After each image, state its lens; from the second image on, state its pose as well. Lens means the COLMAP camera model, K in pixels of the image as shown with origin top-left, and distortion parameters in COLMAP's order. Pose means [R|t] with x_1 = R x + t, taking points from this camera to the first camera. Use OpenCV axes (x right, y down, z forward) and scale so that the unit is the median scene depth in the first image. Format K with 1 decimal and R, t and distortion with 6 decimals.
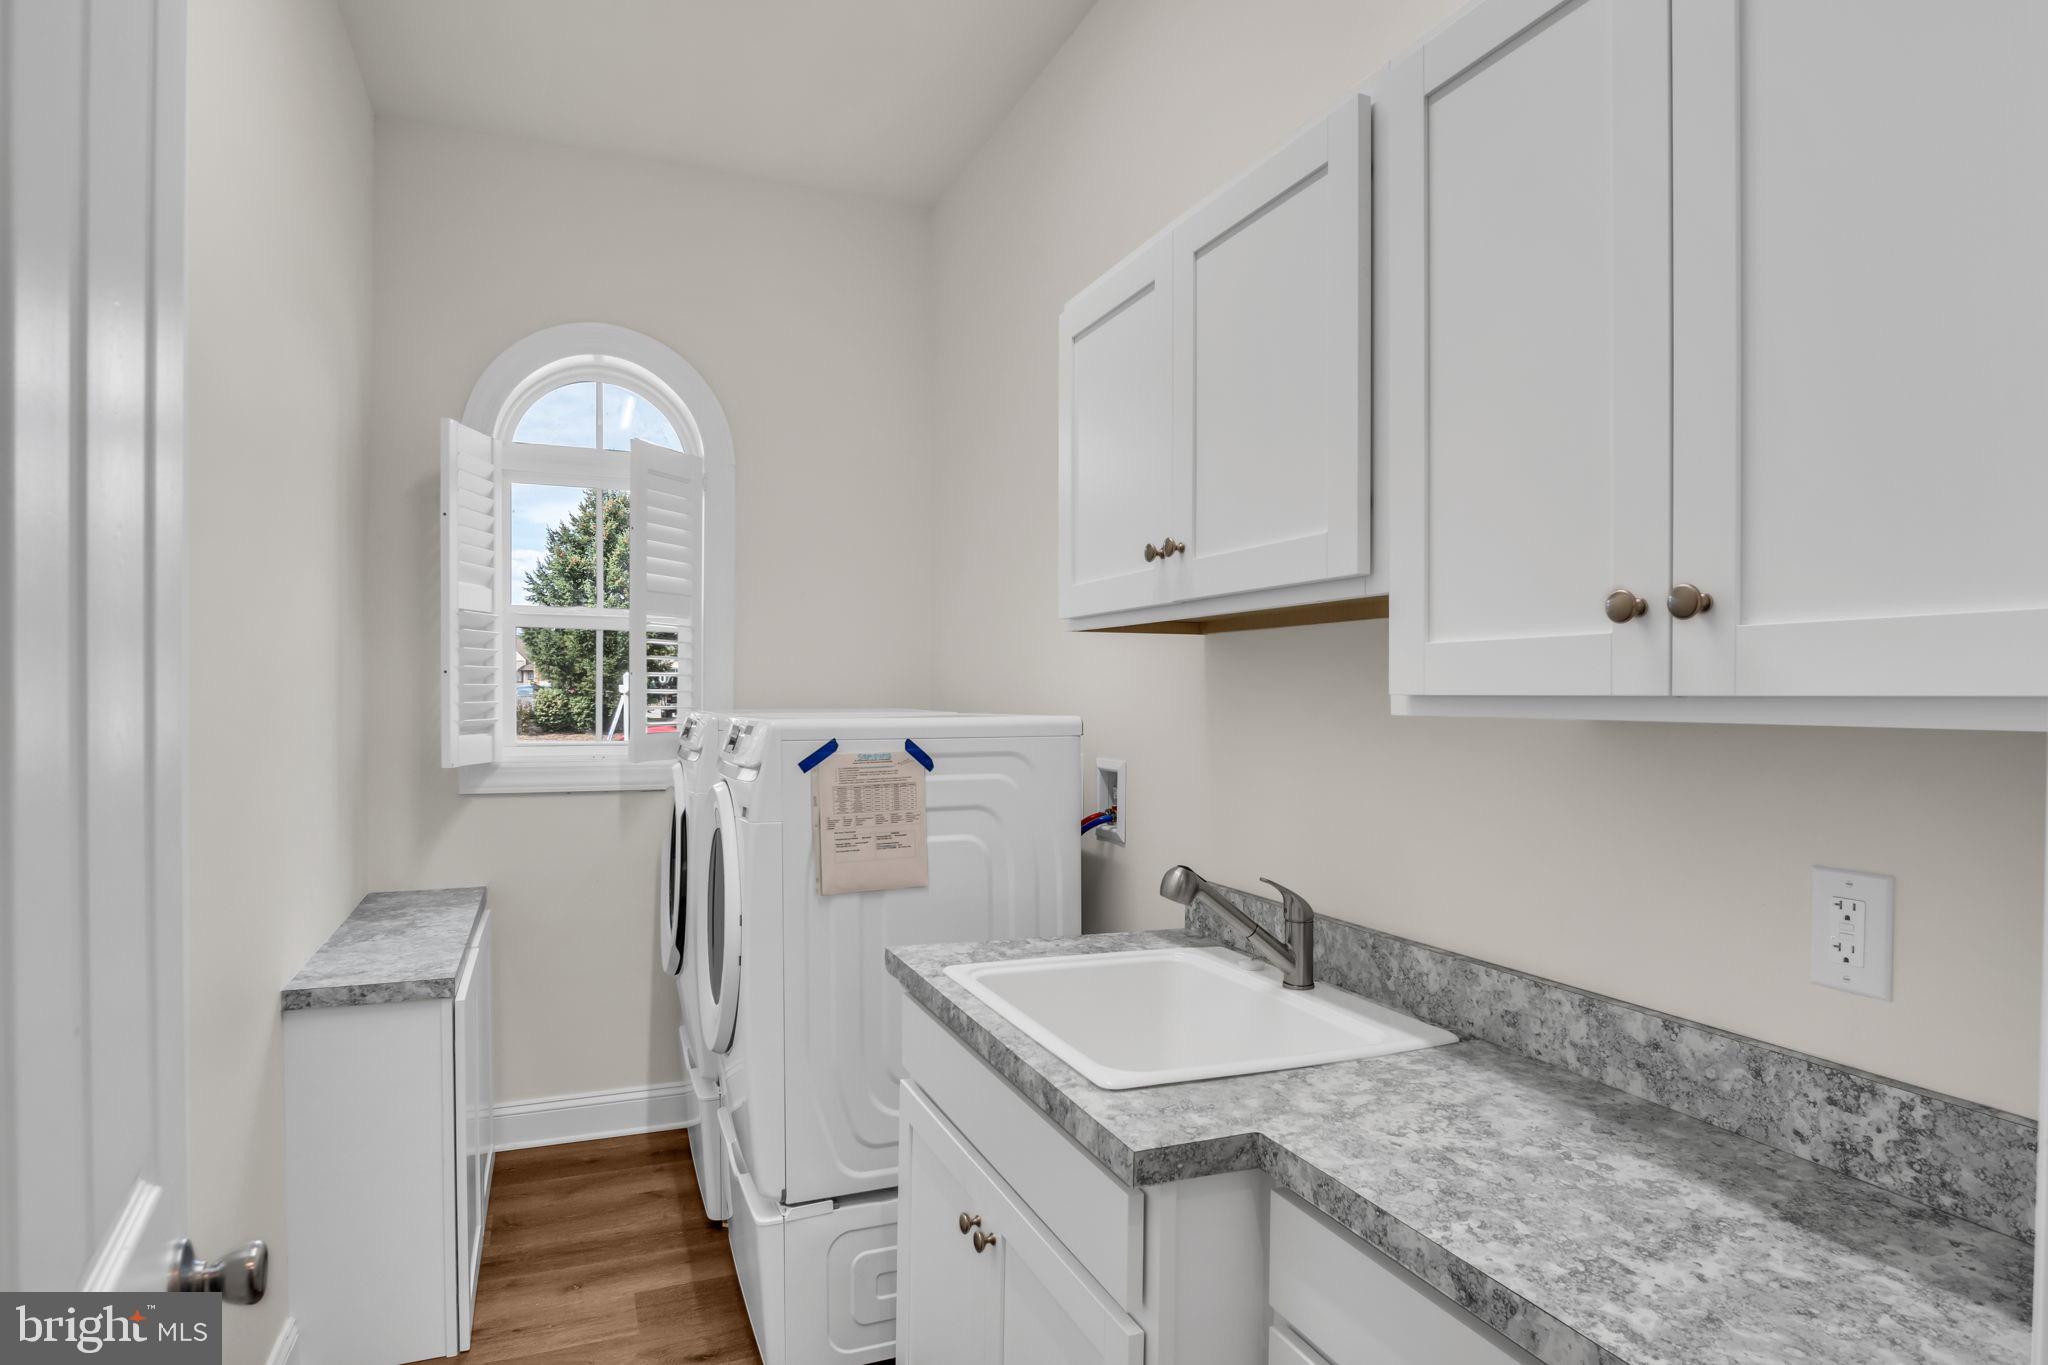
lens RADIAL K [[1164.2, 0, 1029.1], [0, 1164.2, 688.4], [0, 0, 1]] dist [-0.027164, 0.012226]
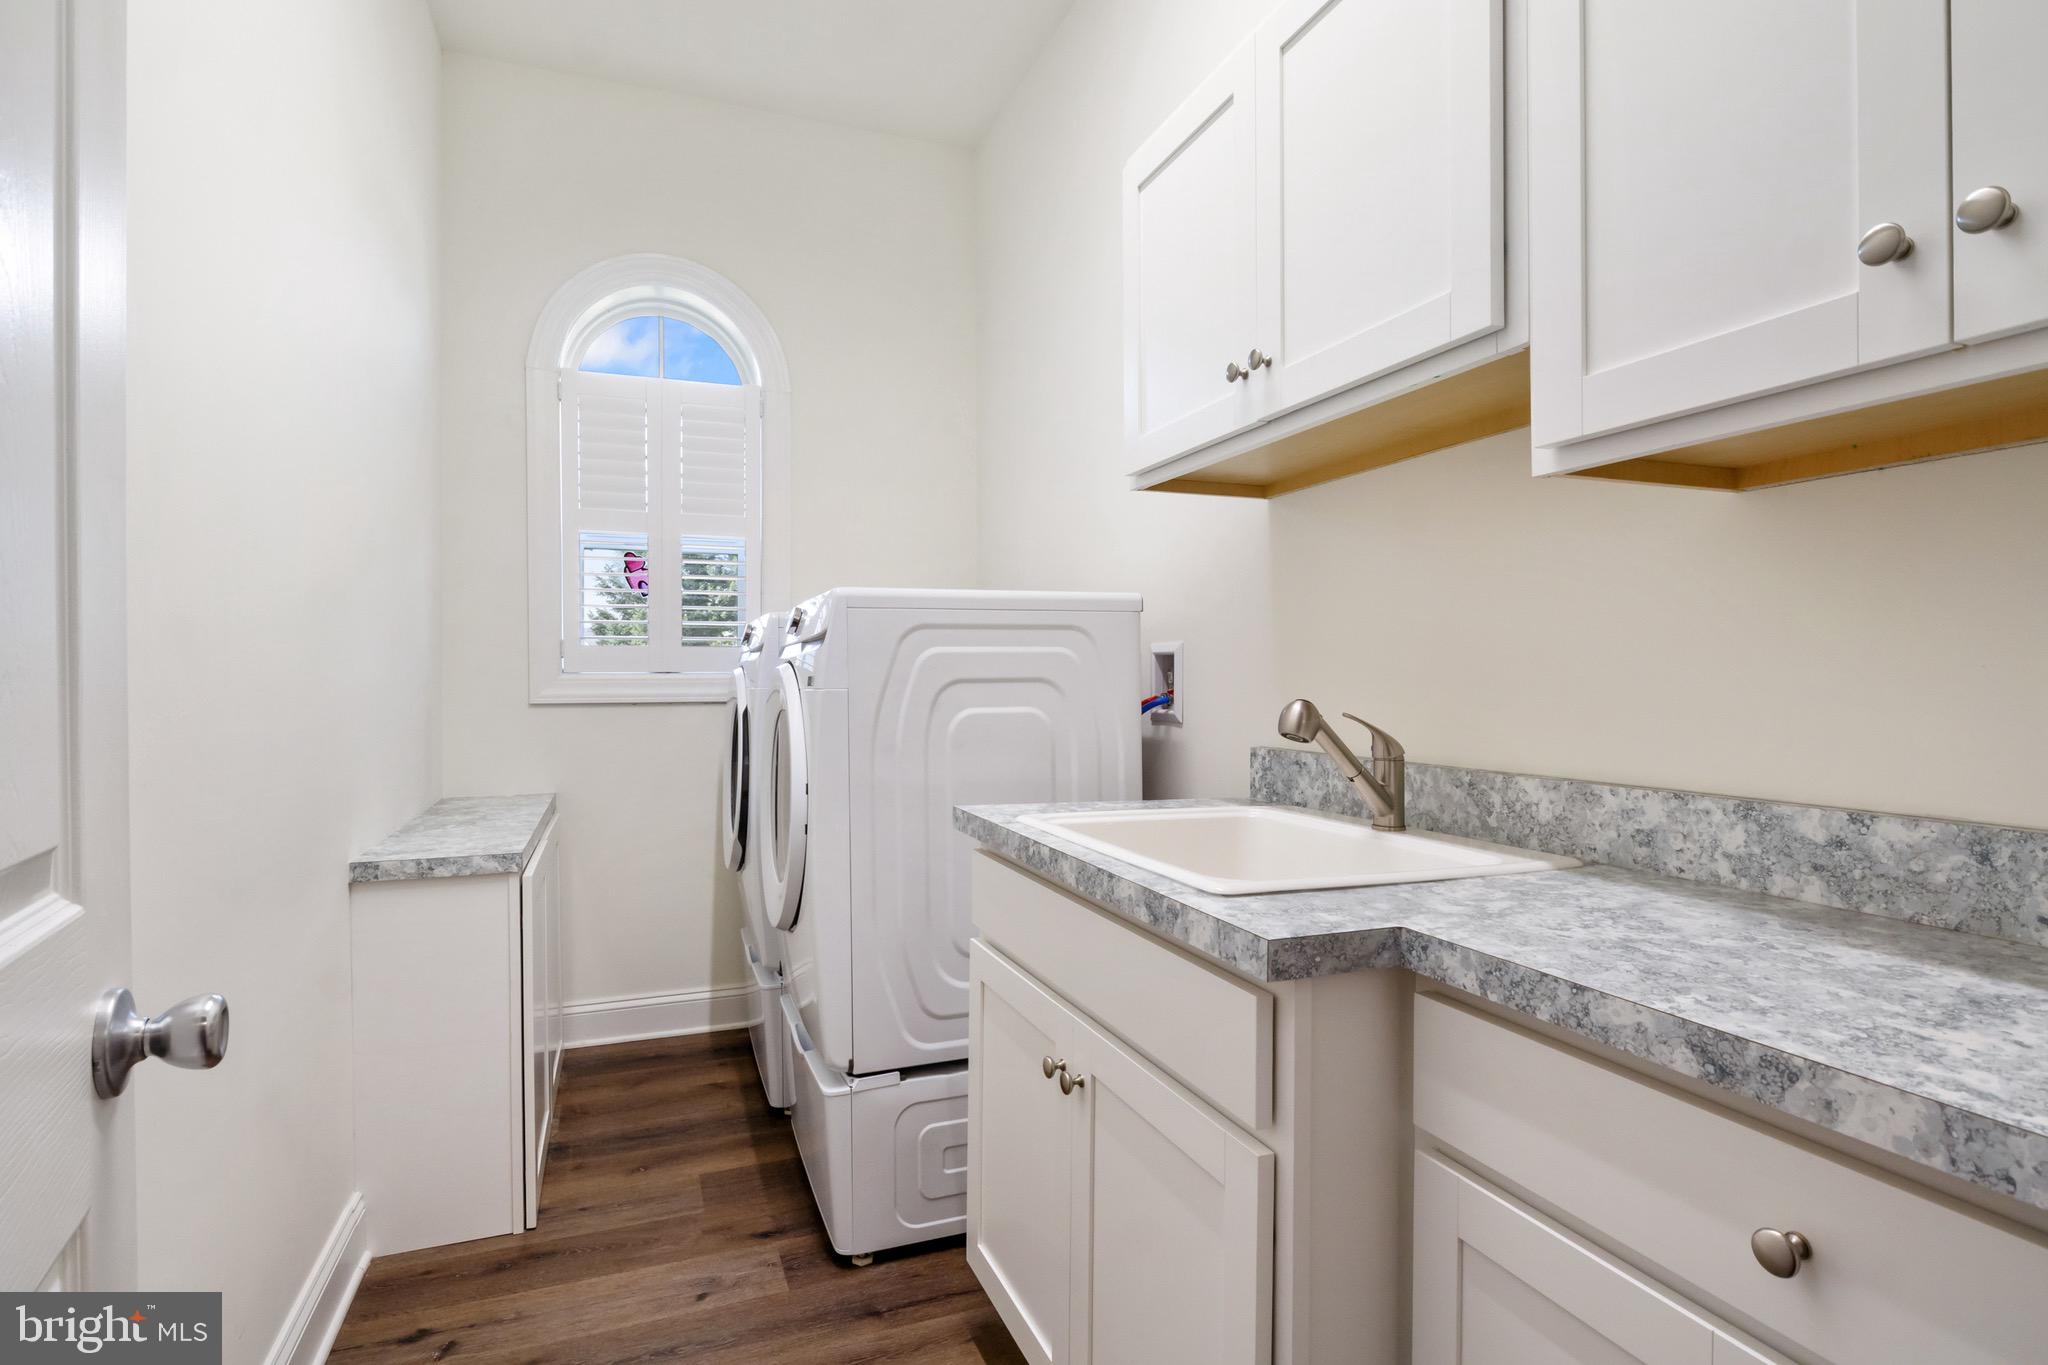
lens RADIAL K [[1038.7, 0, 1013.4], [0, 1038.7, 672.6], [0, 0, 1]] dist [0.001940, -0.000669]
pose [[0.999584, -0.009117, -0.027352, -0.048332], [0.008806, 0.999895, -0.011473, 0.120955], [0.027454, 0.011227, 0.999560, 0.118030]]
